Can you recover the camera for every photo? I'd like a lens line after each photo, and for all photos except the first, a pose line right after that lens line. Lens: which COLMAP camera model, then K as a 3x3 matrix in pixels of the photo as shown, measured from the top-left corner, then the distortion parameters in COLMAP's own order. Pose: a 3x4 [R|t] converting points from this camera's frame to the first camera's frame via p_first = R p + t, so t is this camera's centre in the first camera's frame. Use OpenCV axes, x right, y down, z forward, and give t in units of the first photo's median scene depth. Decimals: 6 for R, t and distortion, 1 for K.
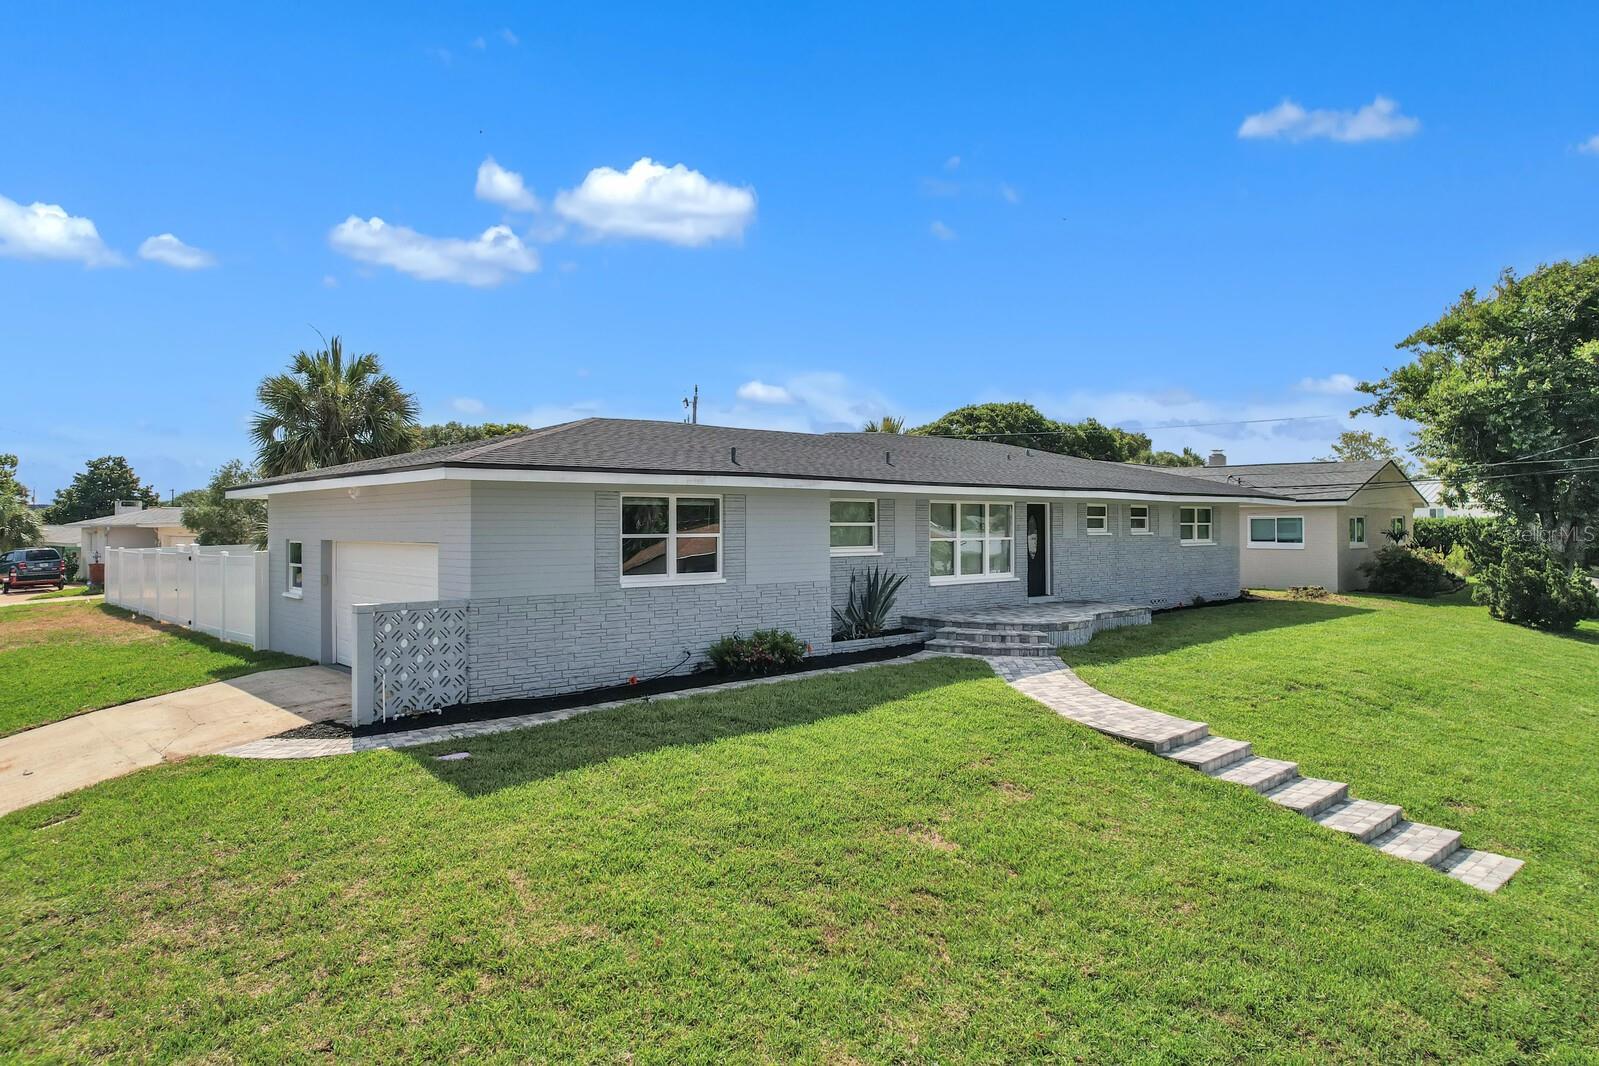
lens RADIAL K [[1016.0, 0, 799.5], [0, 1016.0, 533.0], [0, 0, 1]] dist [-0.053470, 0.000288]
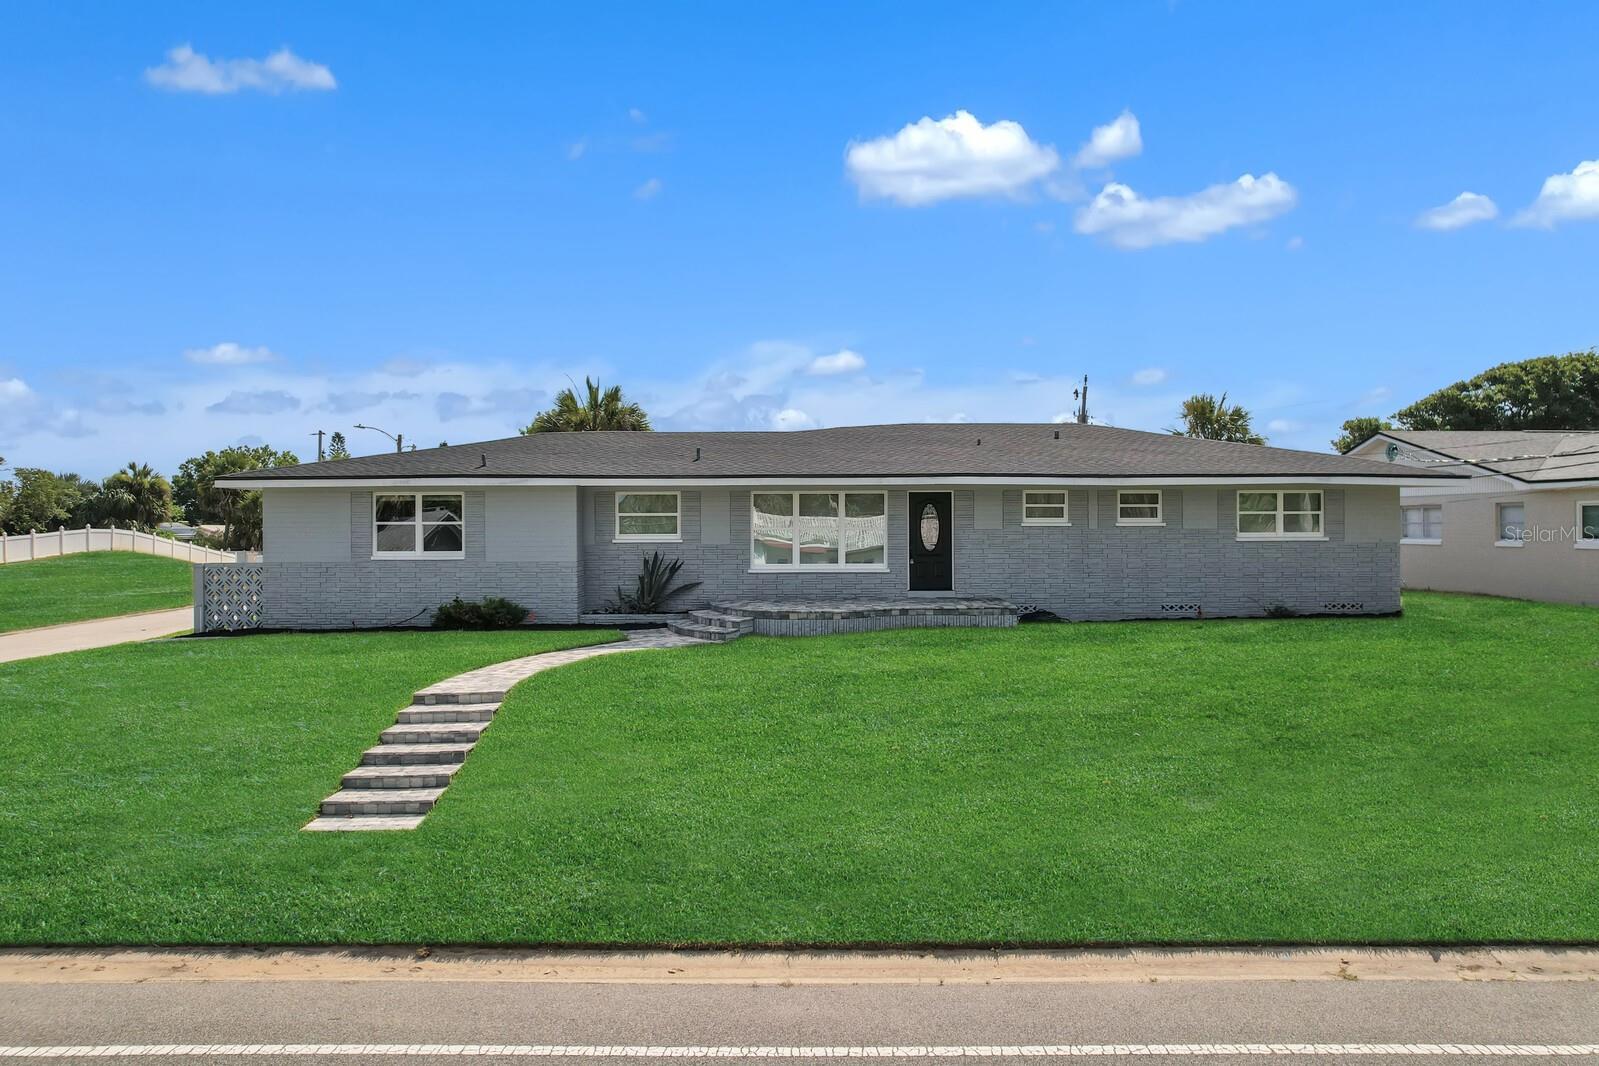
lens RADIAL K [[1040.7, 0, 816.7], [0, 1040.7, 536.2], [0, 0, 1]] dist [-0.055144, 0.048579]
pose [[0.750941, 0.004843, -0.660351, 0.859852], [-0.002935, 0.999988, 0.003996, 0.009428], [0.660363, -0.001063, 0.750946, 0.224489]]
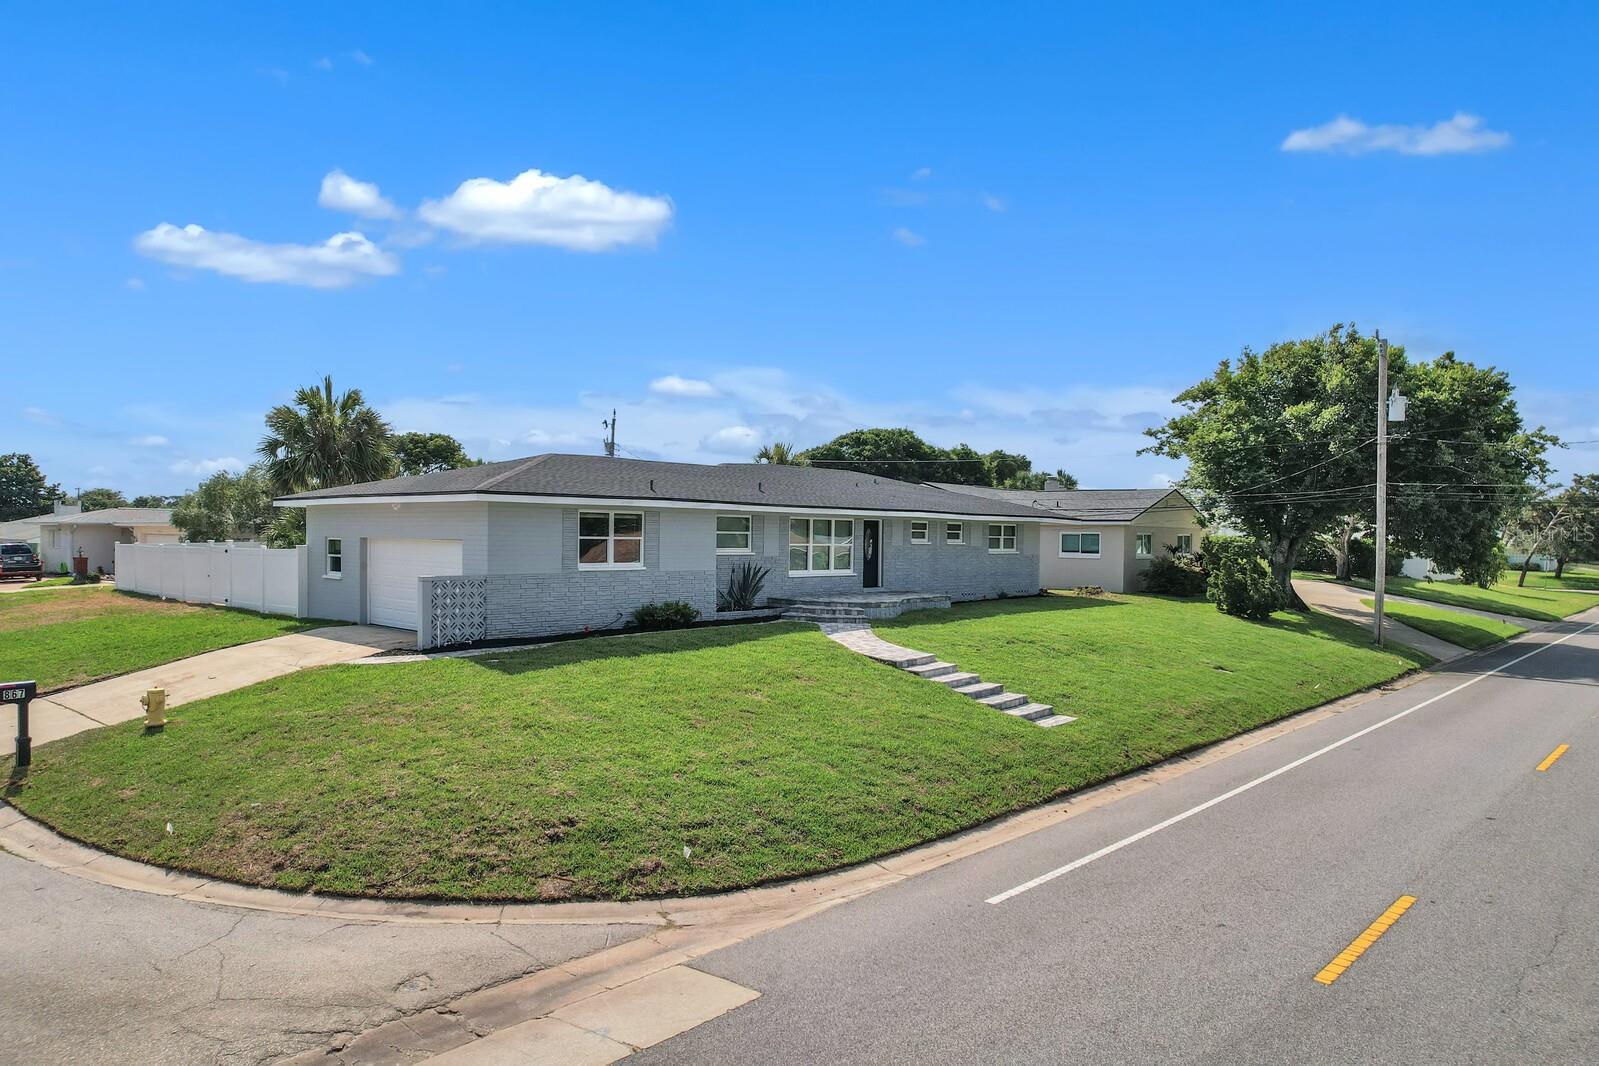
lens RADIAL K [[1040.7, 0, 816.7], [0, 1040.7, 536.2], [0, 0, 1]] dist [-0.055144, 0.048579]
pose [[0.994640, 0.015873, 0.102178, 0.016990], [-0.015193, 0.999857, -0.007433, 0.004892], [-0.102281, 0.005841, 0.994738, -0.433461]]
